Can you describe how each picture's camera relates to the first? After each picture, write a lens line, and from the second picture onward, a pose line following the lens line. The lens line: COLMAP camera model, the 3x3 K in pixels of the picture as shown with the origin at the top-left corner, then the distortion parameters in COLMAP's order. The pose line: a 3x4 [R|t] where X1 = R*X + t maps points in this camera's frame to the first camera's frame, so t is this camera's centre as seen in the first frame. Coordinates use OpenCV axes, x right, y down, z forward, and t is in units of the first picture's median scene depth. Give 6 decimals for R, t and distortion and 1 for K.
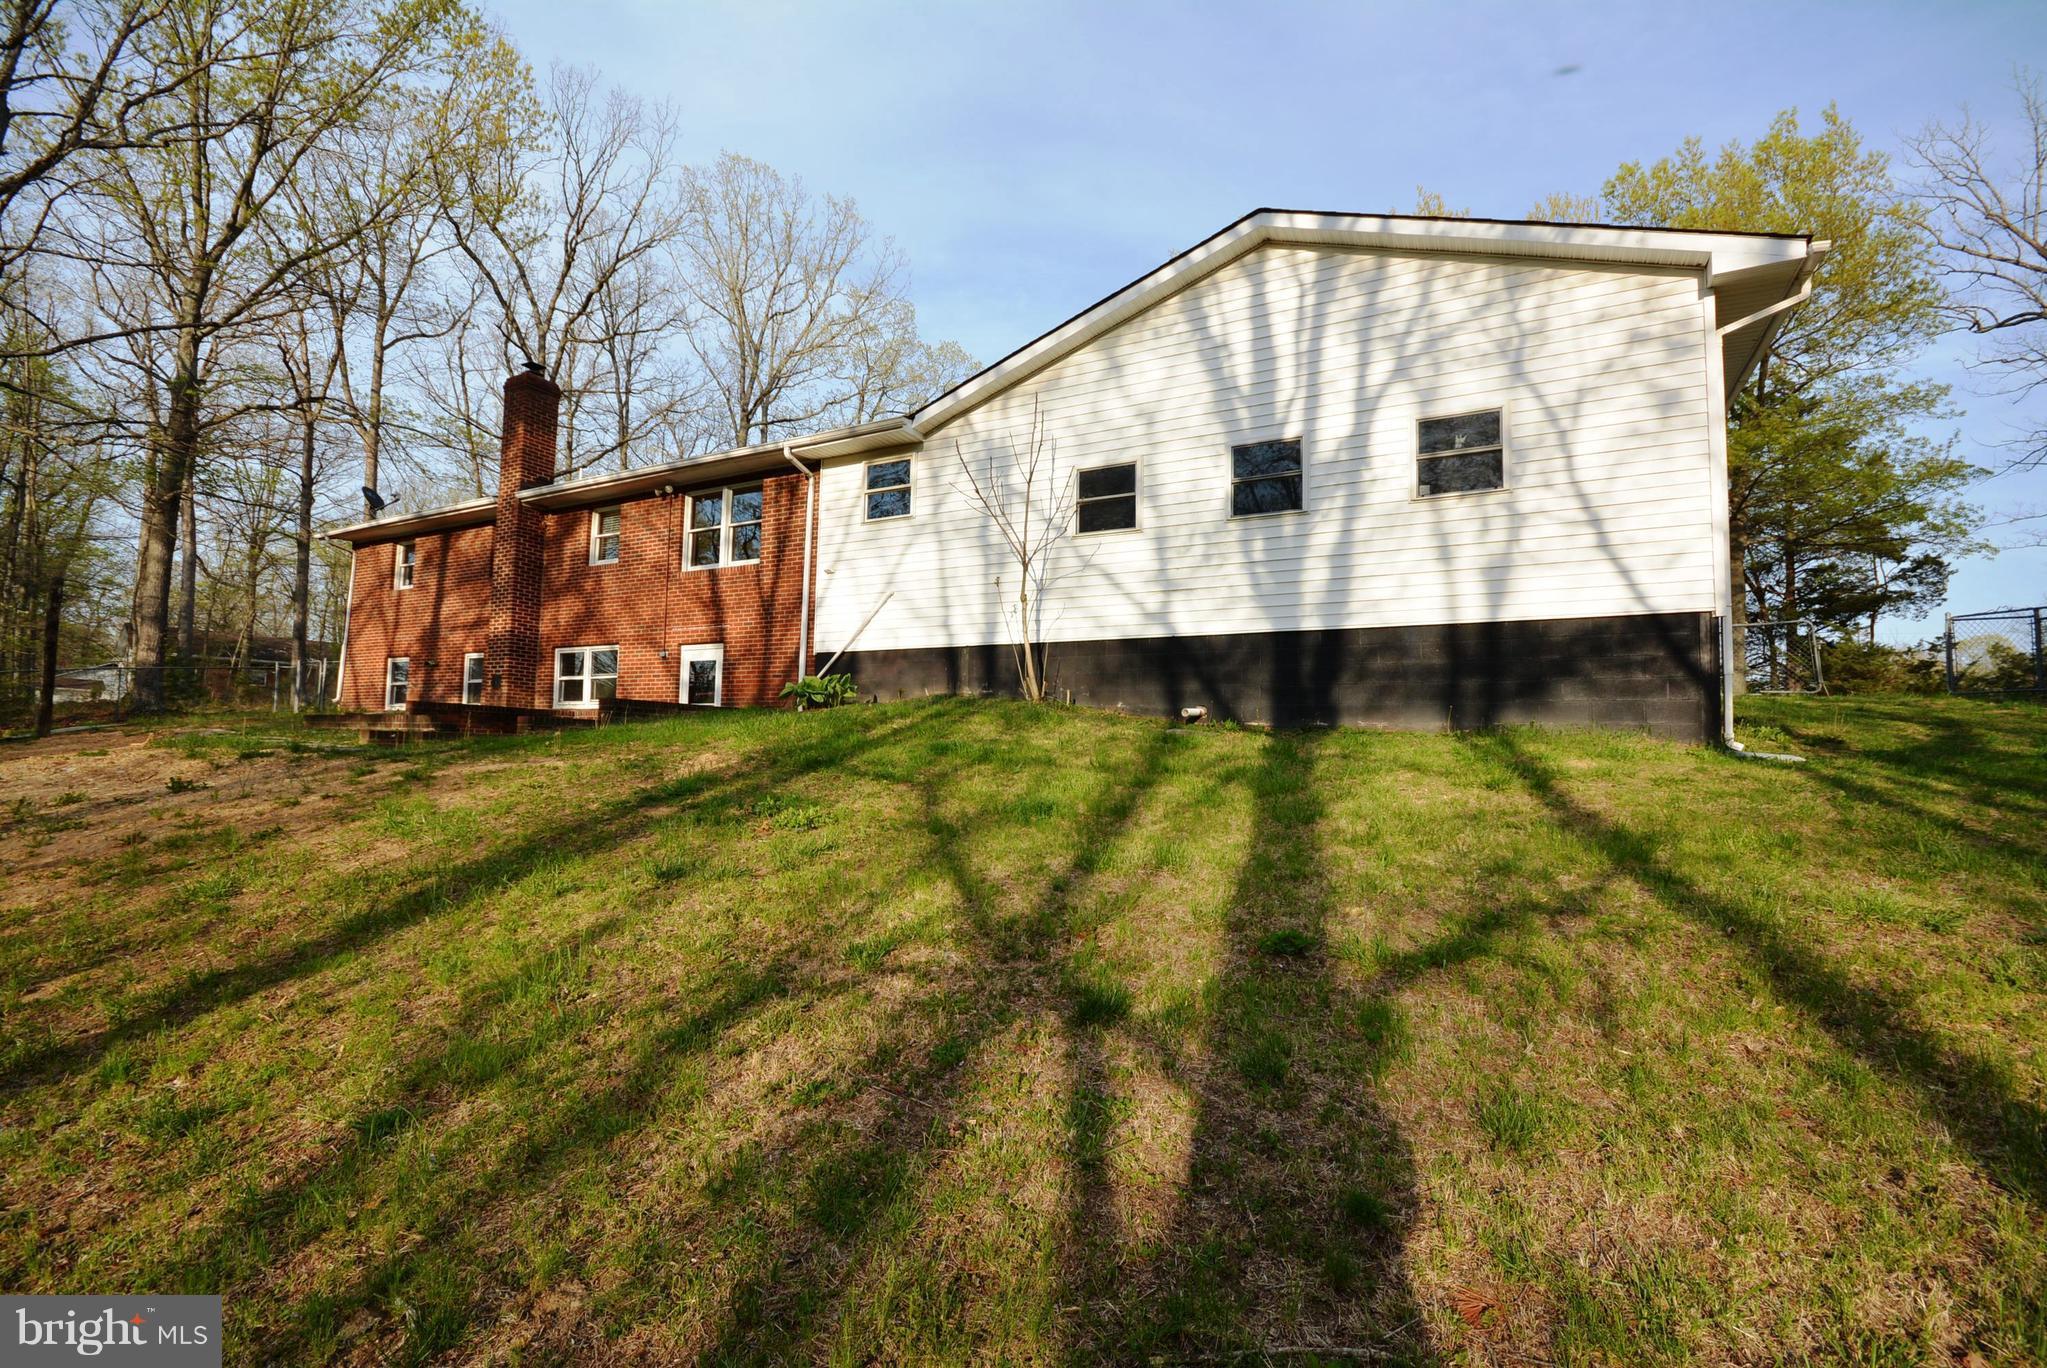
lens RADIAL K [[897.5, 0, 1005.9], [0, 897.5, 700.8], [0, 0, 1]] dist [-0.005030, -0.010694]
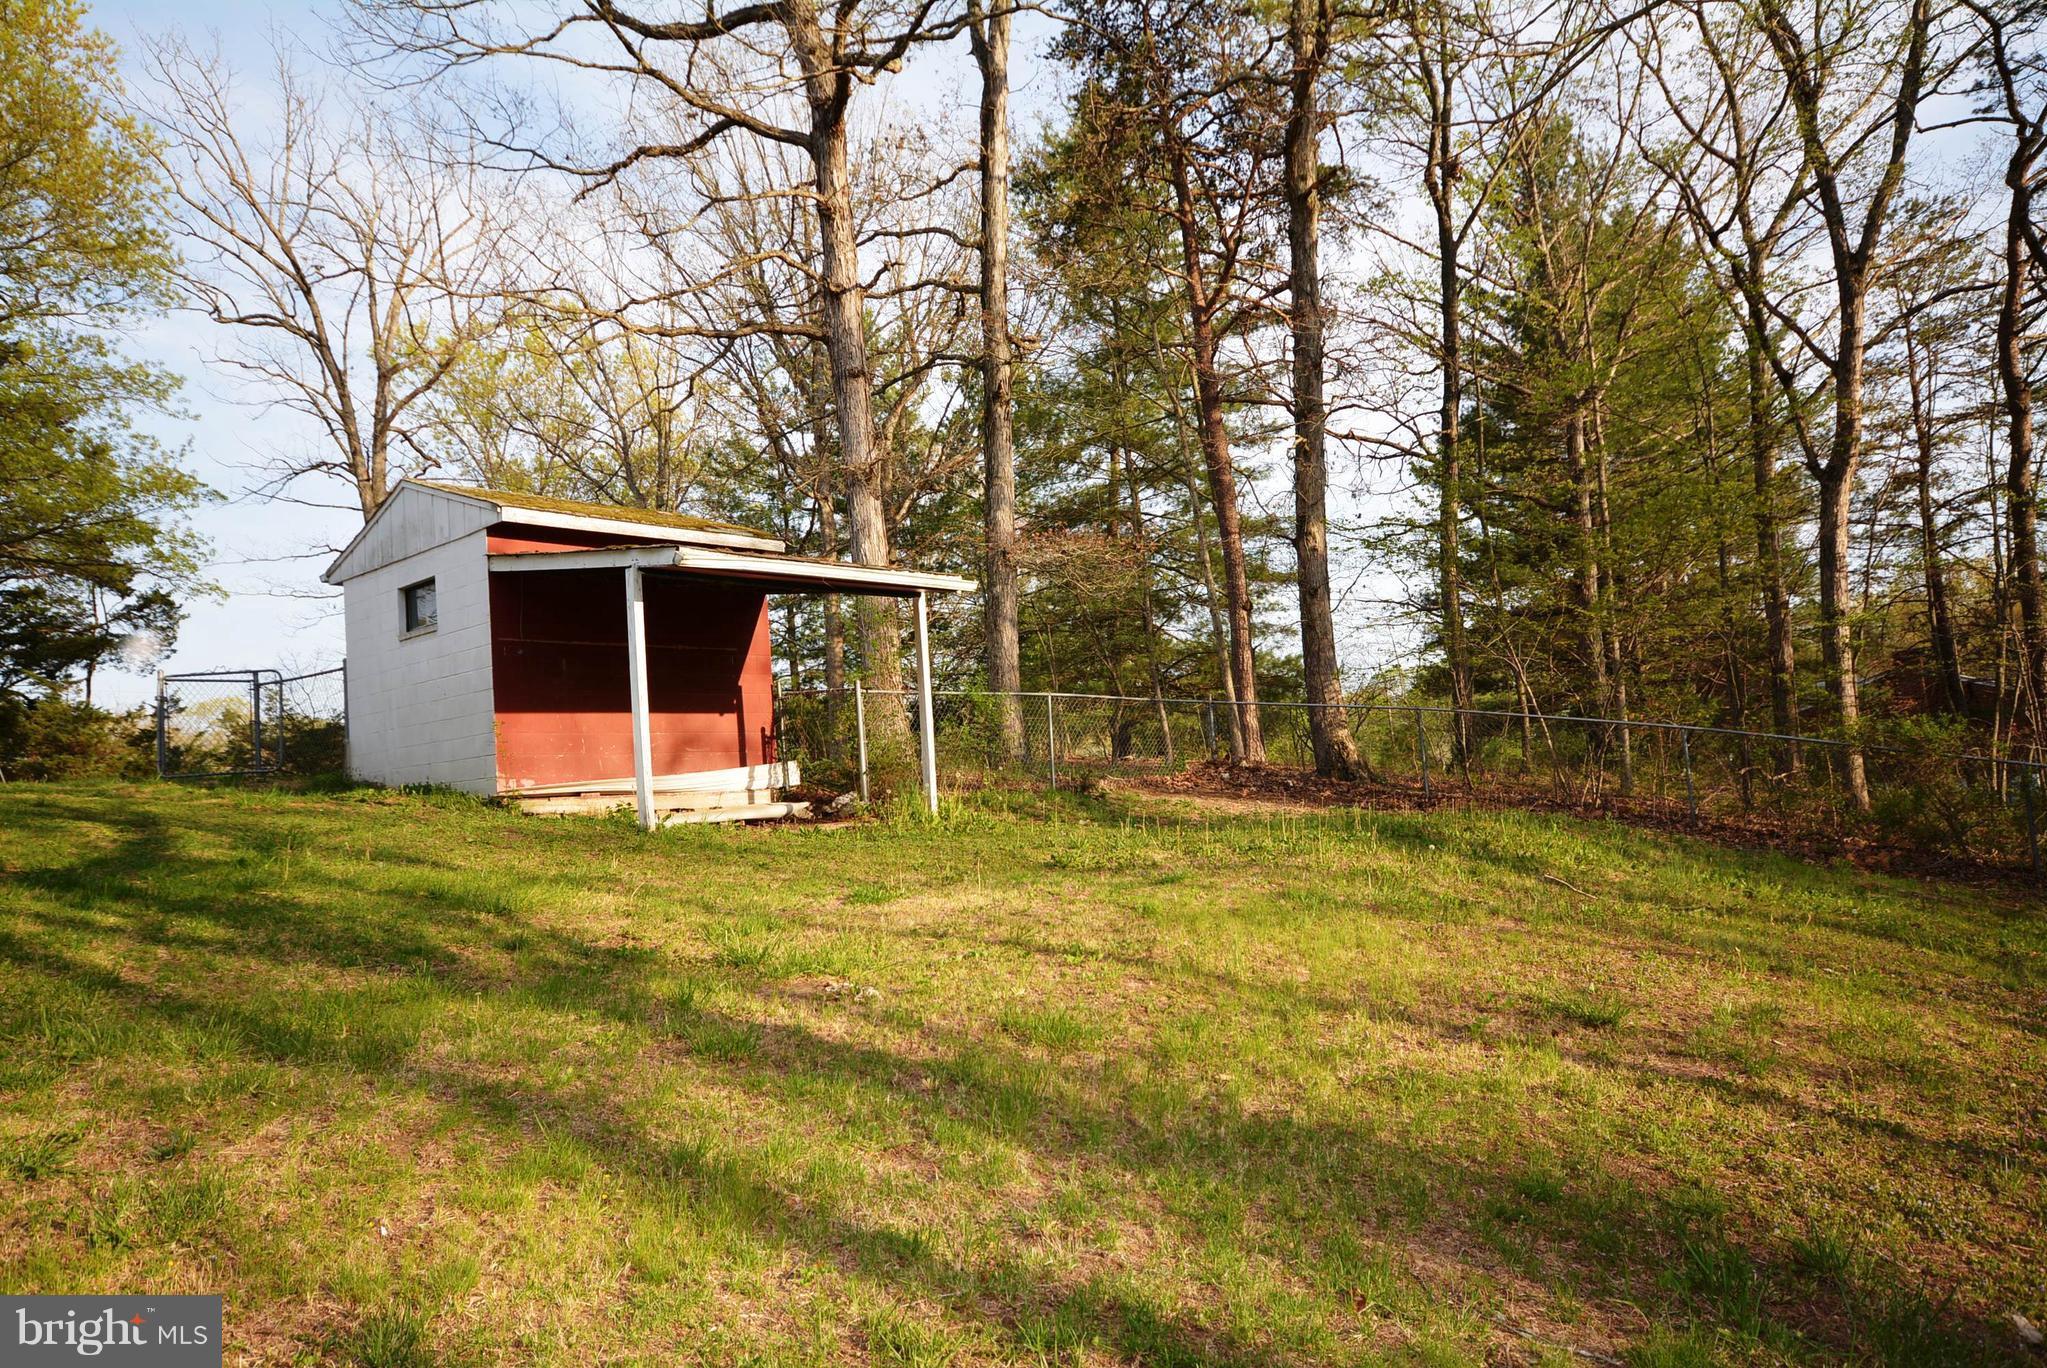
lens RADIAL K [[897.5, 0, 1005.9], [0, 897.5, 700.8], [0, 0, 1]] dist [-0.005030, -0.010694]
pose [[0.187700, -0.001518, 0.982225, 0.433015], [0.012011, 0.999928, -0.000750, -0.060778], [-0.982153, 0.011939, 0.187704, 0.131863]]
